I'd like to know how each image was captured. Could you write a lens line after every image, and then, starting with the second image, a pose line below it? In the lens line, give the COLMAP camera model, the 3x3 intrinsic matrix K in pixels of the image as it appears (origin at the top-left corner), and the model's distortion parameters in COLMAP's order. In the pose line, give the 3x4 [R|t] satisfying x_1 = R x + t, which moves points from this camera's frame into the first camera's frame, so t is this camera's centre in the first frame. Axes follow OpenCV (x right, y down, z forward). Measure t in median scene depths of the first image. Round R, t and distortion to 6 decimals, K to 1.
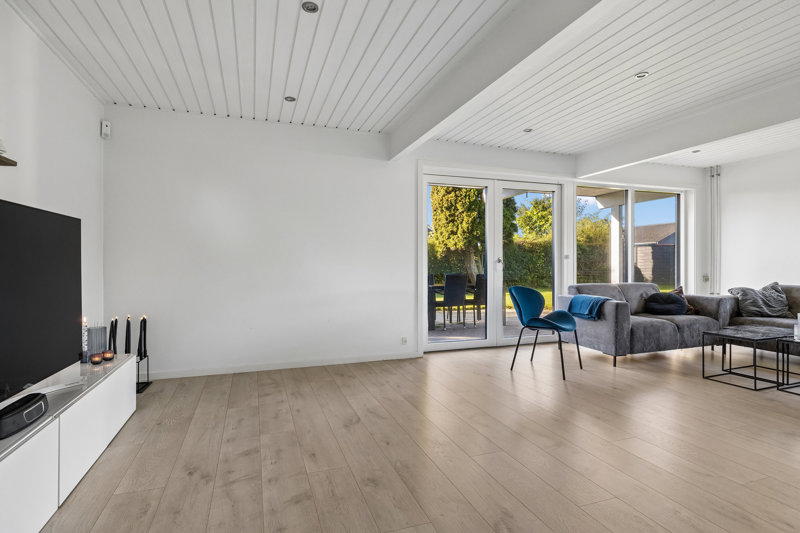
lens RADIAL K [[409.2, 0, 400.0], [0, 409.2, 266.5], [0, 0, 1]] dist [-0.000001, -0.000051]
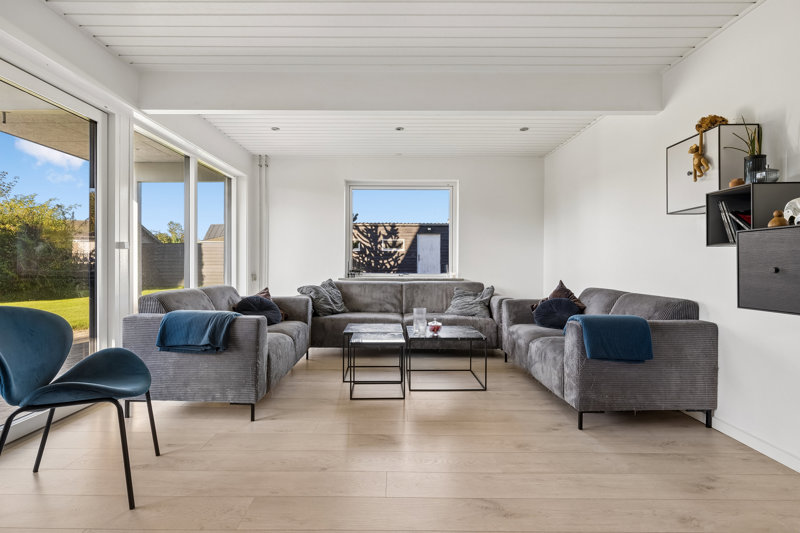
lens RADIAL K [[412.6, 0, 399.7], [0, 412.6, 250.1], [0, 0, 1]] dist [0.000190, 0.036165]
pose [[0.339389, 0.034719, 0.940005, 0.004150], [0.007766, 0.999181, -0.039708, 0.009248], [-0.940614, 0.020776, 0.338842, 0.478403]]
